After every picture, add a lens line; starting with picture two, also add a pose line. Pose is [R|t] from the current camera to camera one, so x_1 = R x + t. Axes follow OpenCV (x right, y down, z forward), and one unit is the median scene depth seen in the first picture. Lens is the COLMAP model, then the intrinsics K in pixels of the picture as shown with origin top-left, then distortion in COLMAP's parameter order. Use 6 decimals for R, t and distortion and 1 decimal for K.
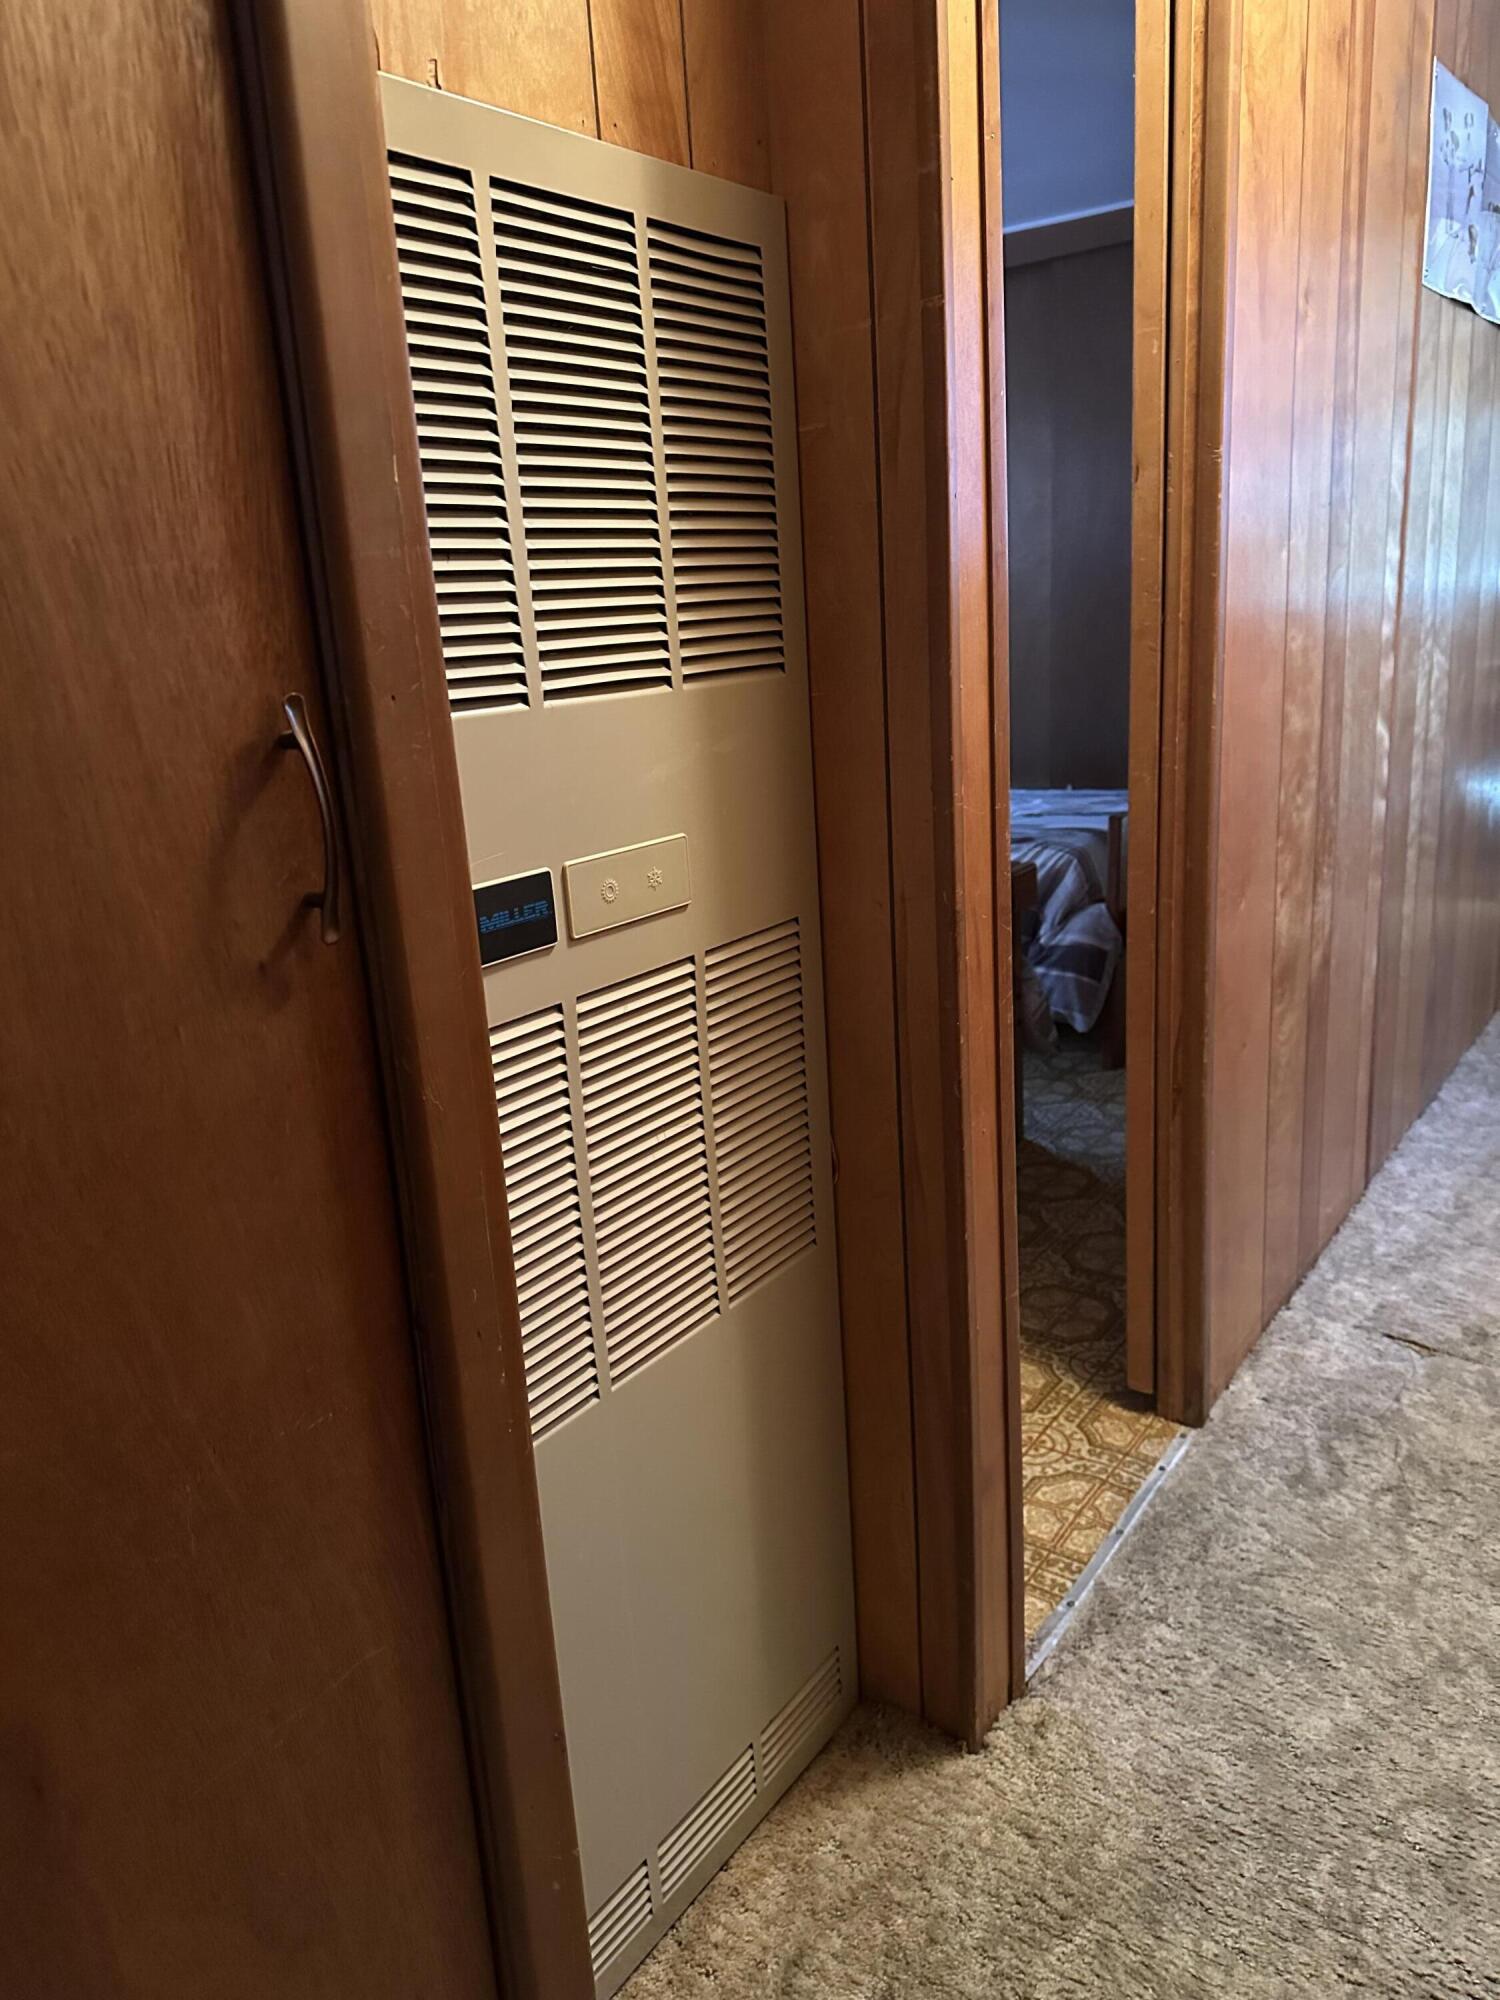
lens RADIAL K [[1398.0, 0, 760.9], [0, 1398.0, 1016.6], [0, 0, 1]] dist [0.074886, -0.084732]
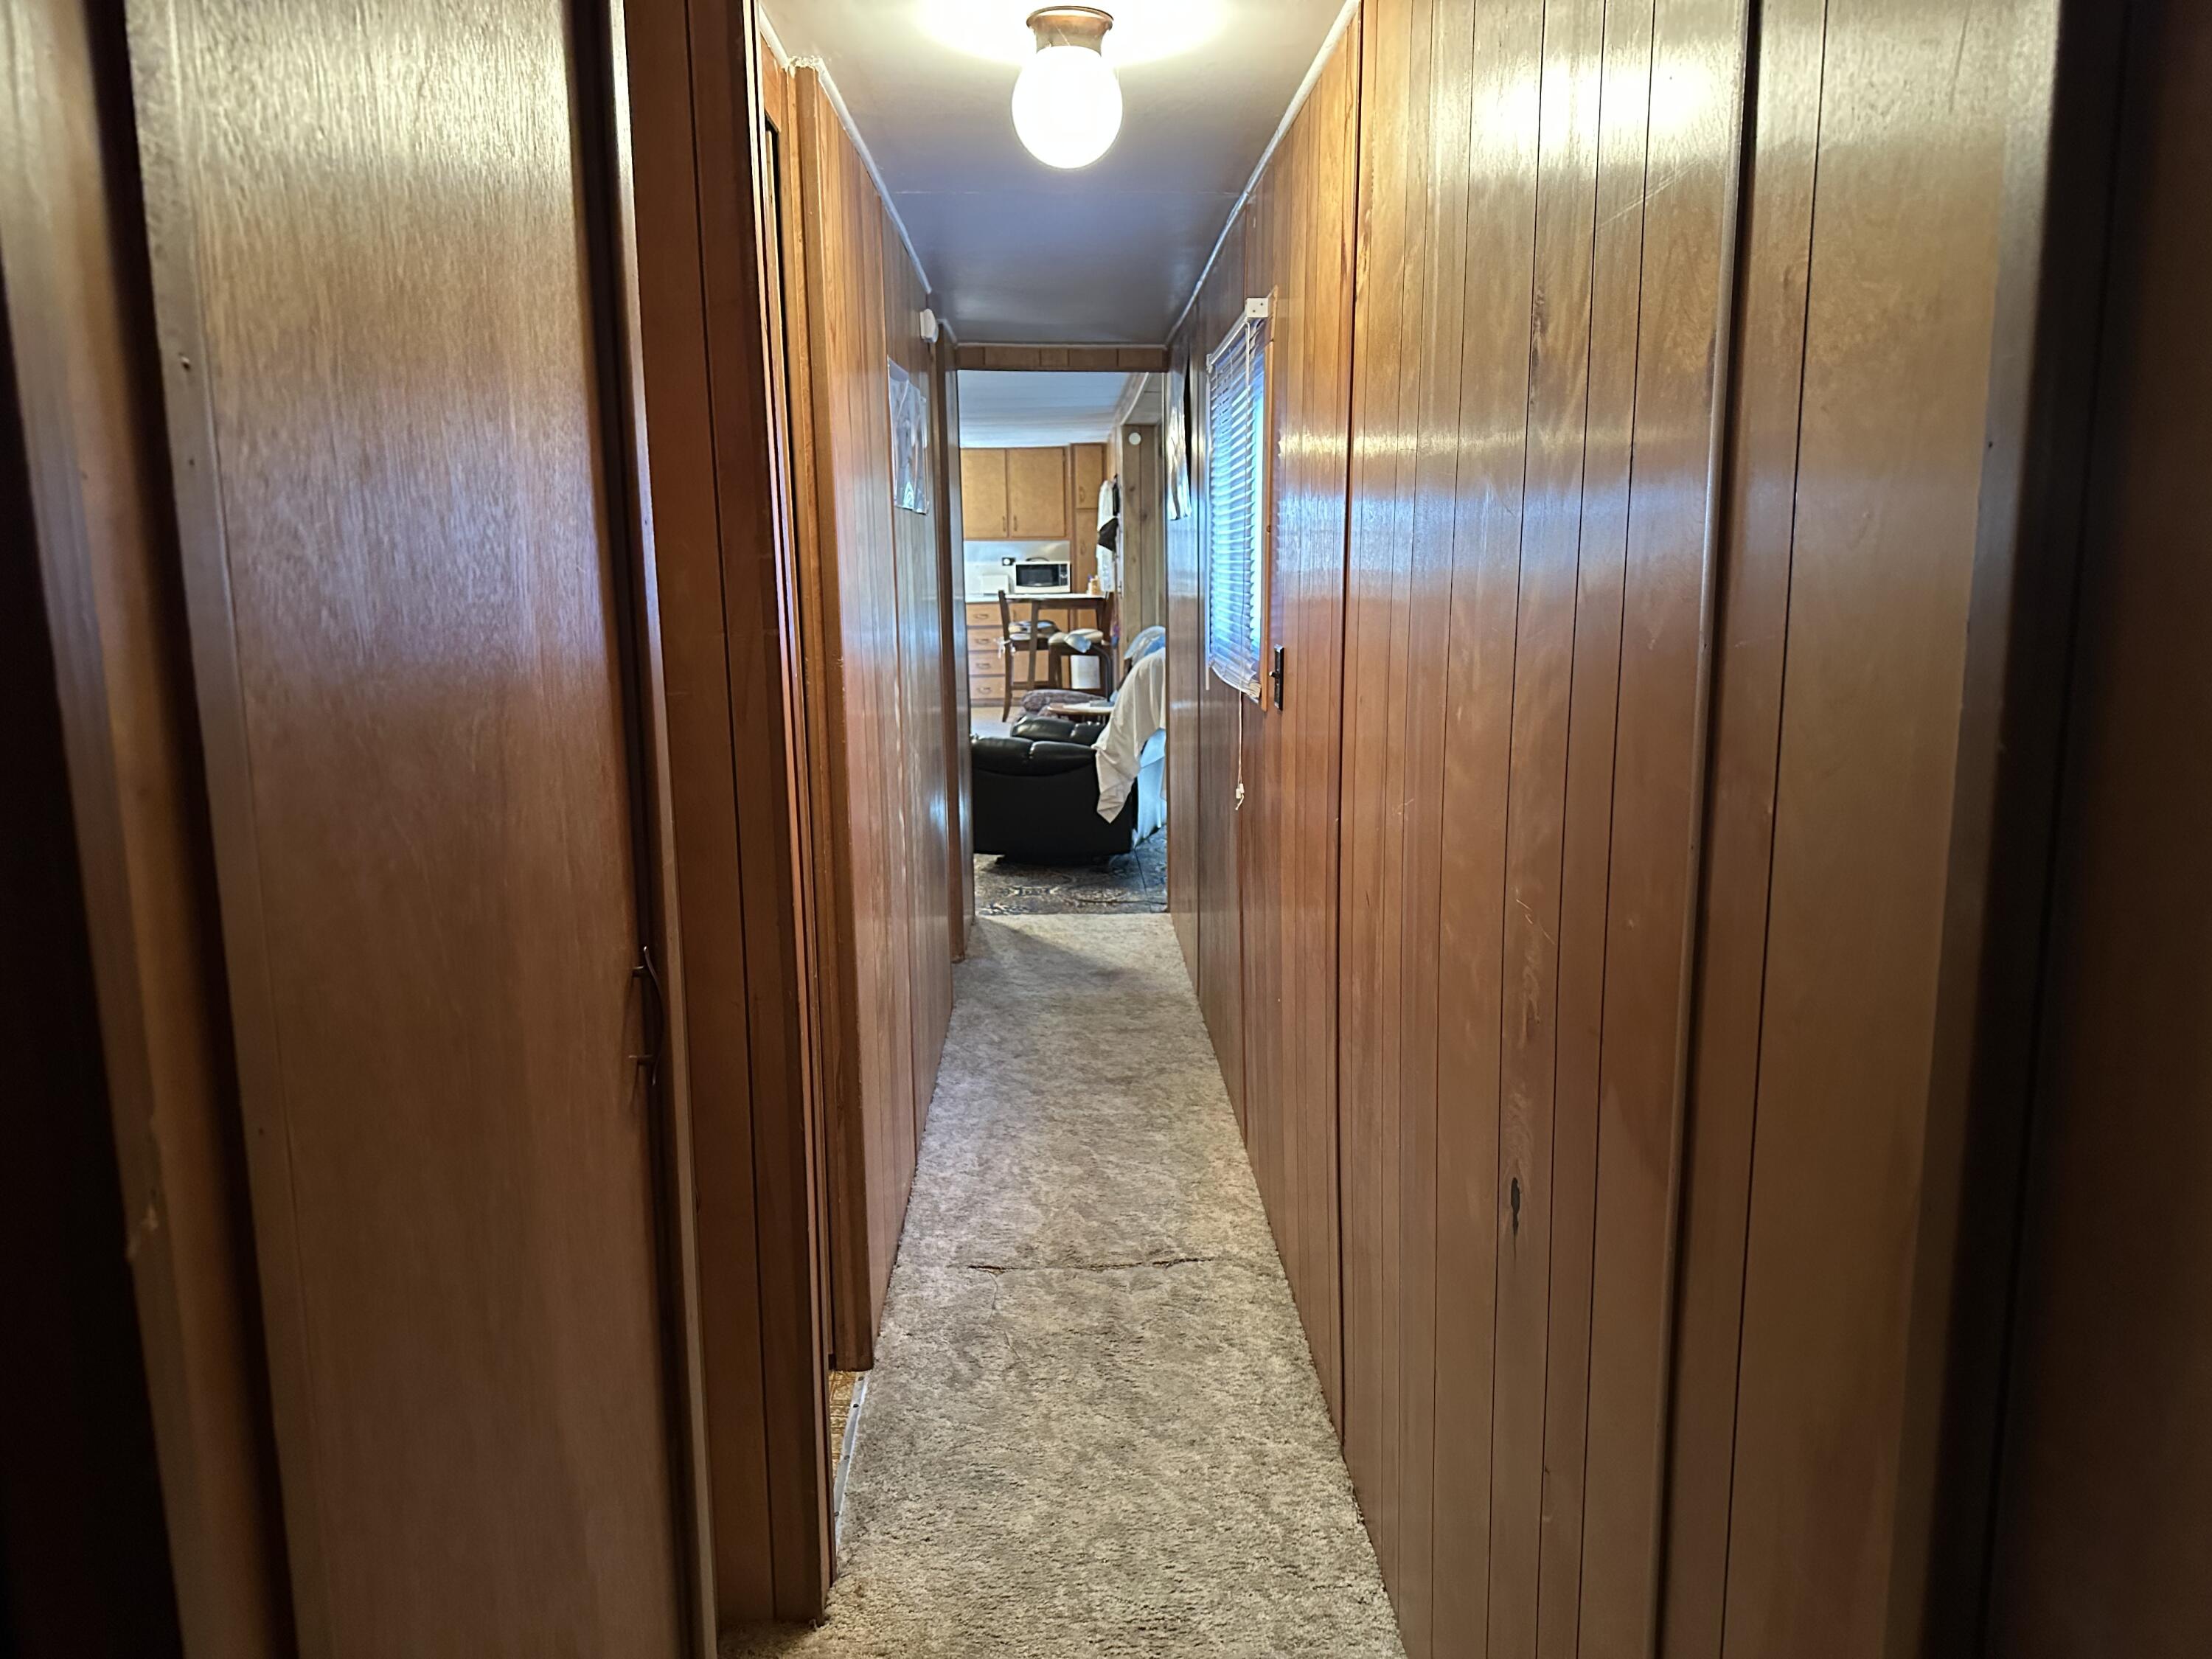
lens RADIAL K [[1546.2, 0, 1120.8], [0, 1546.2, 822.0], [0, 0, 1]] dist [0.074886, -0.084732]
pose [[0.779253, -0.047083, 0.624939, -0.412494], [0.128717, 0.987939, -0.086069, -0.055470], [-0.613349, 0.147510, 0.775915, -0.349592]]
